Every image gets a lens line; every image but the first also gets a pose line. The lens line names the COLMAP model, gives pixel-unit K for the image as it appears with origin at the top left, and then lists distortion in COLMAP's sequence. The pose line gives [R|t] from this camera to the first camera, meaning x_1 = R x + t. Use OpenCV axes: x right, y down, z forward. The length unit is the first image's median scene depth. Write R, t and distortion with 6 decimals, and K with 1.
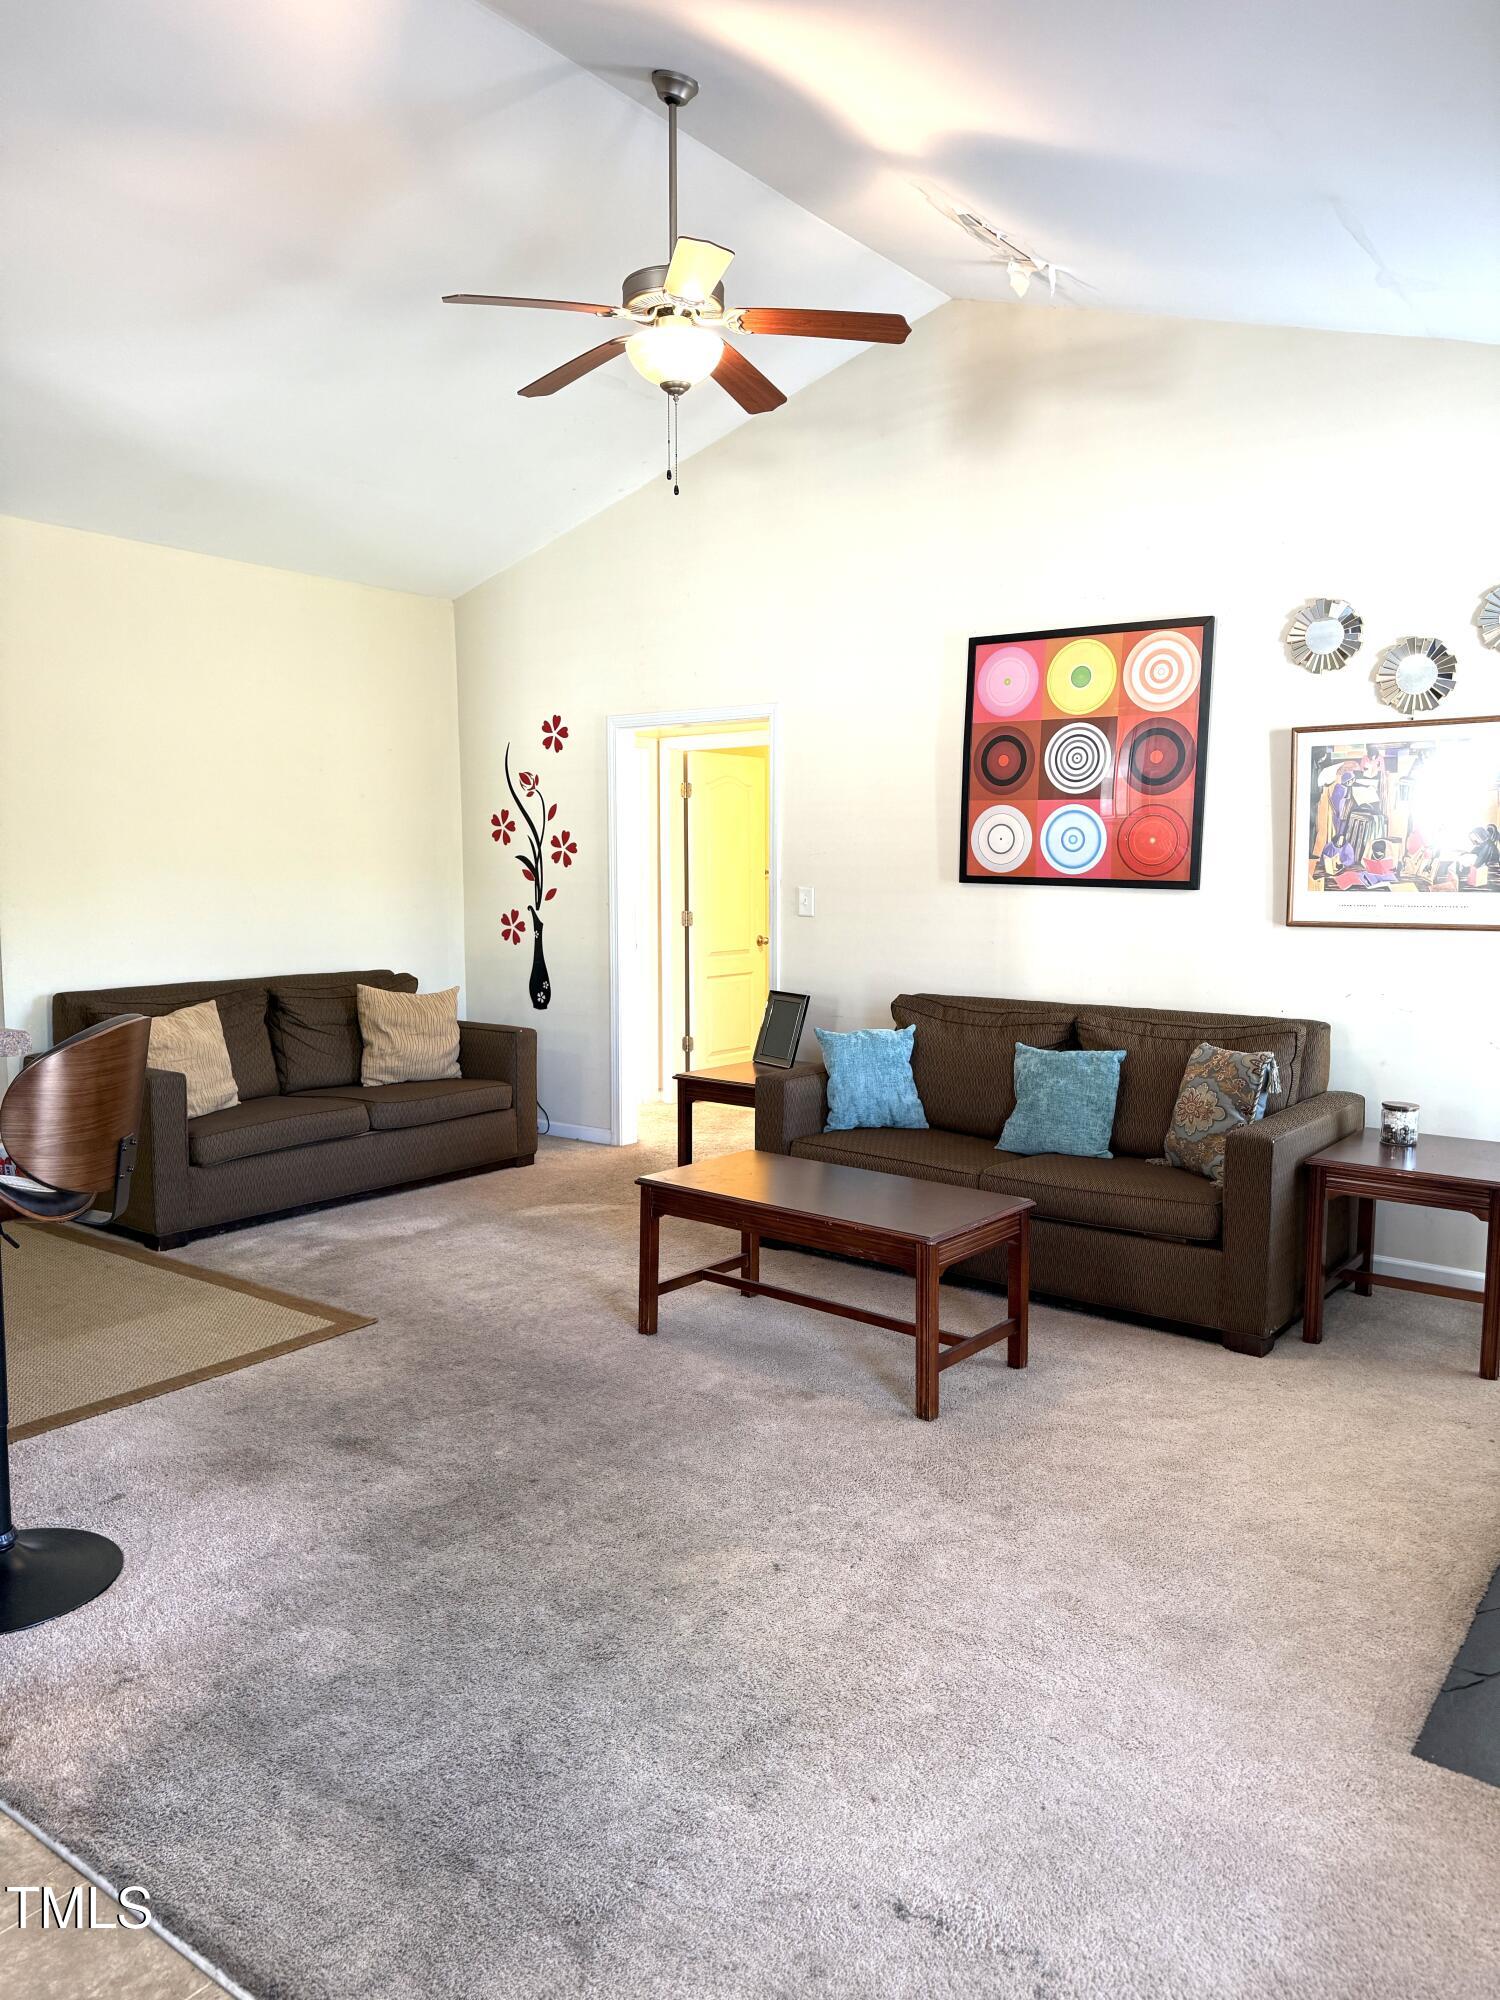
lens RADIAL K [[1393.0, 0, 750.0], [0, 1393.0, 1000.0], [0, 0, 1]] dist [0.039805, -0.052192]
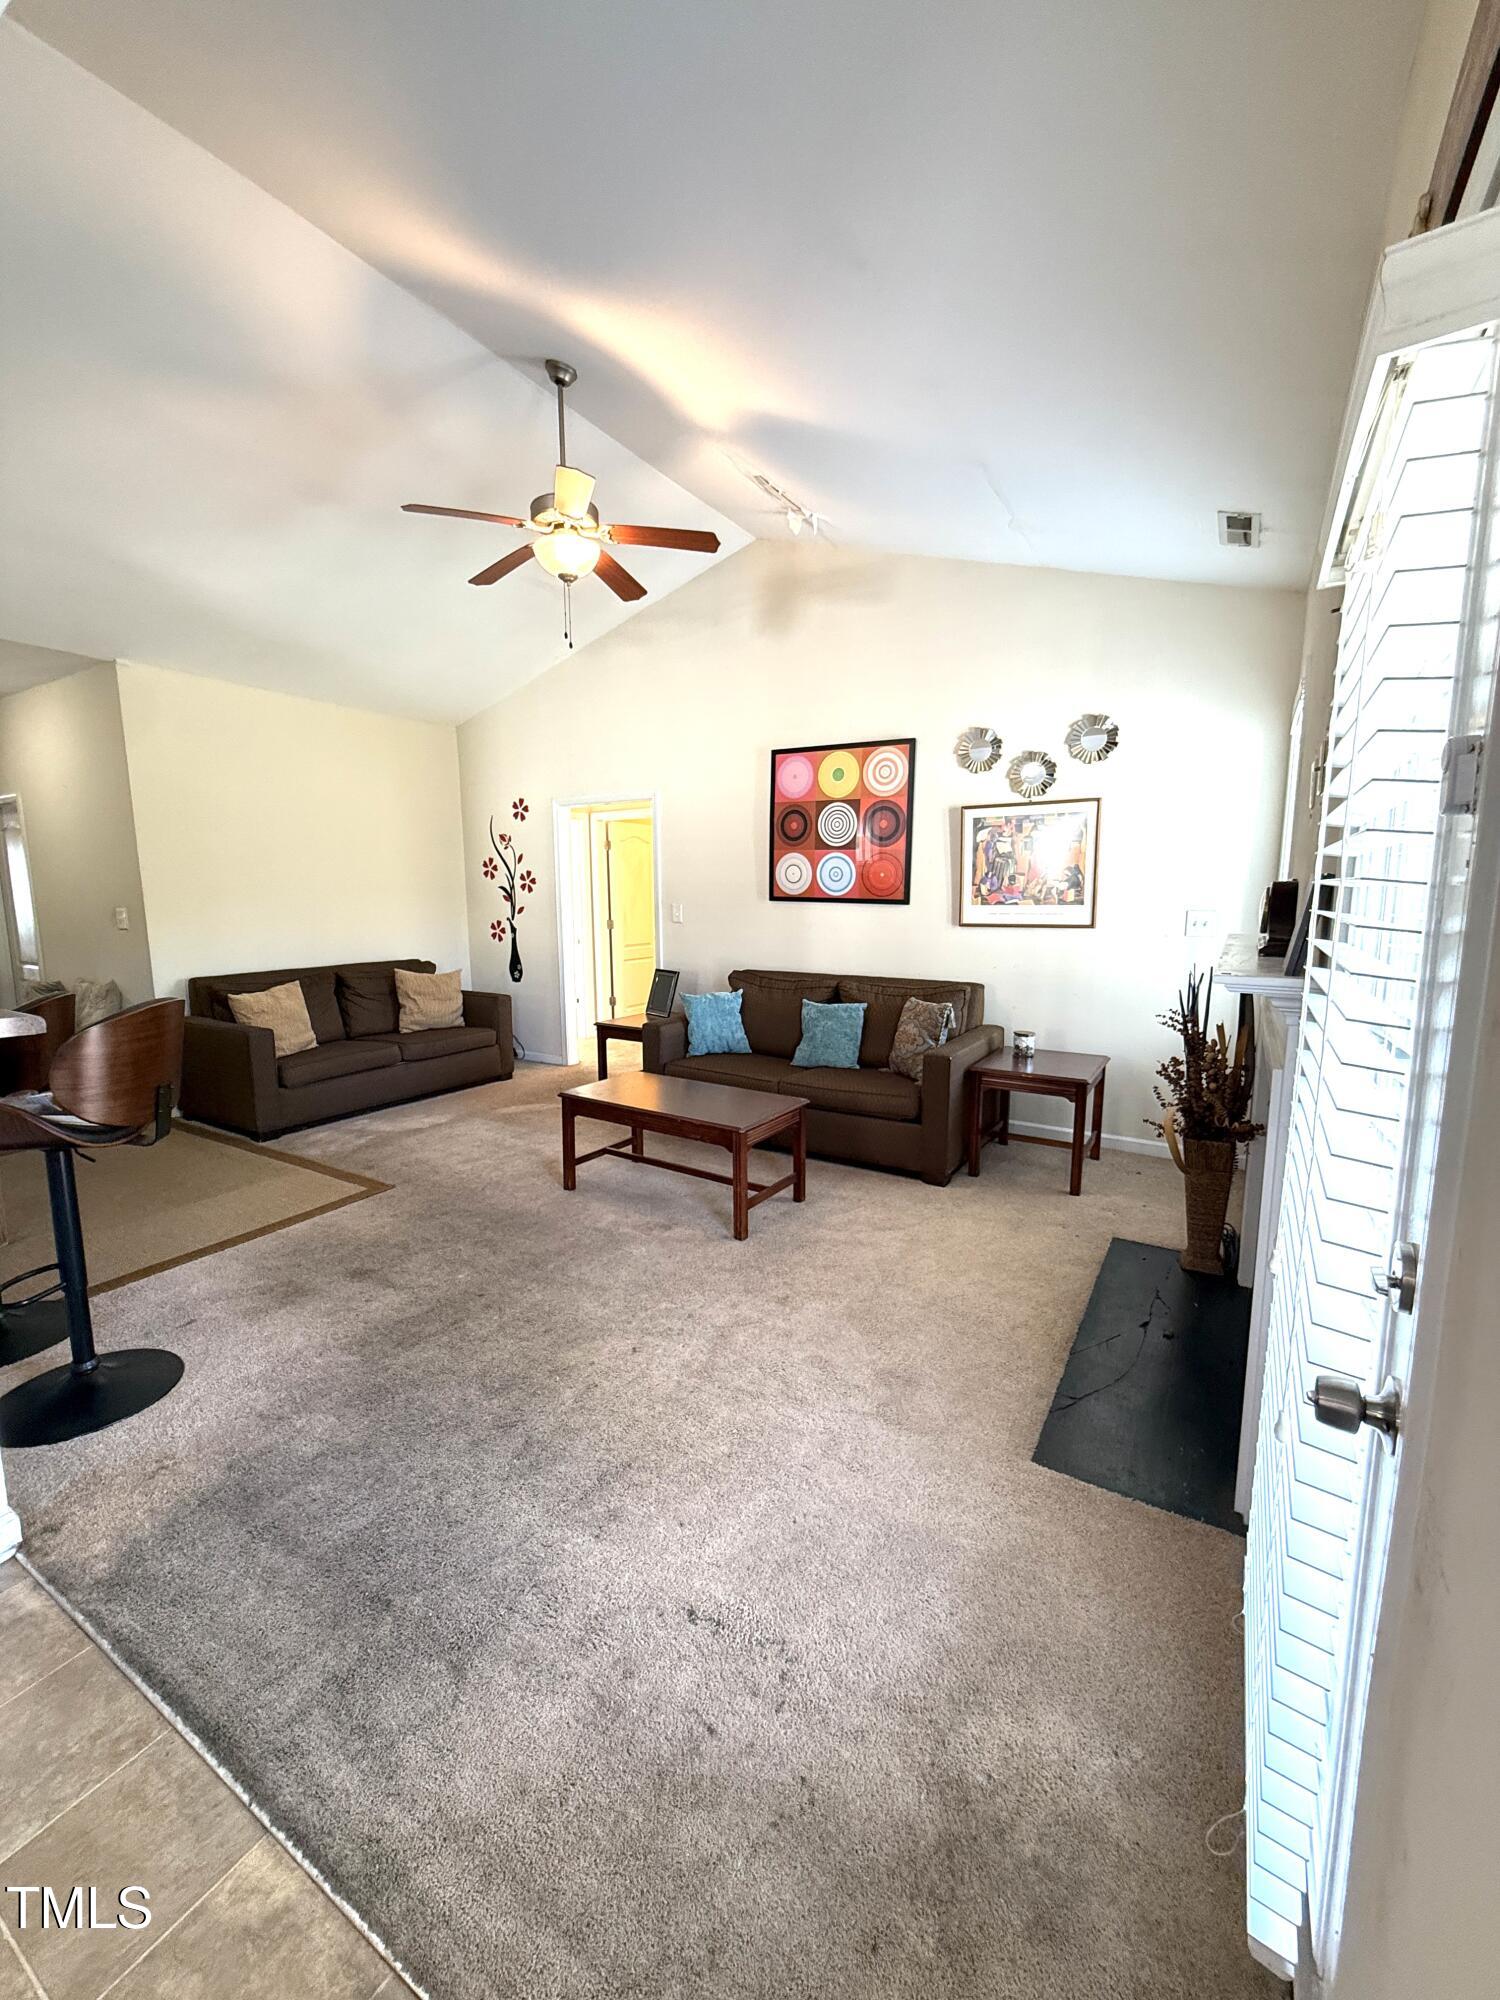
lens RADIAL K [[789.2, 0, 750.0], [0, 789.2, 1000.0], [0, 0, 1]] dist [0.000177, -0.000525]
pose [[0.994904, -0.018902, 0.099044, 0.046762], [0.015092, 0.999122, 0.039082, -0.006351], [-0.099695, -0.037388, 0.994315, 0.100369]]
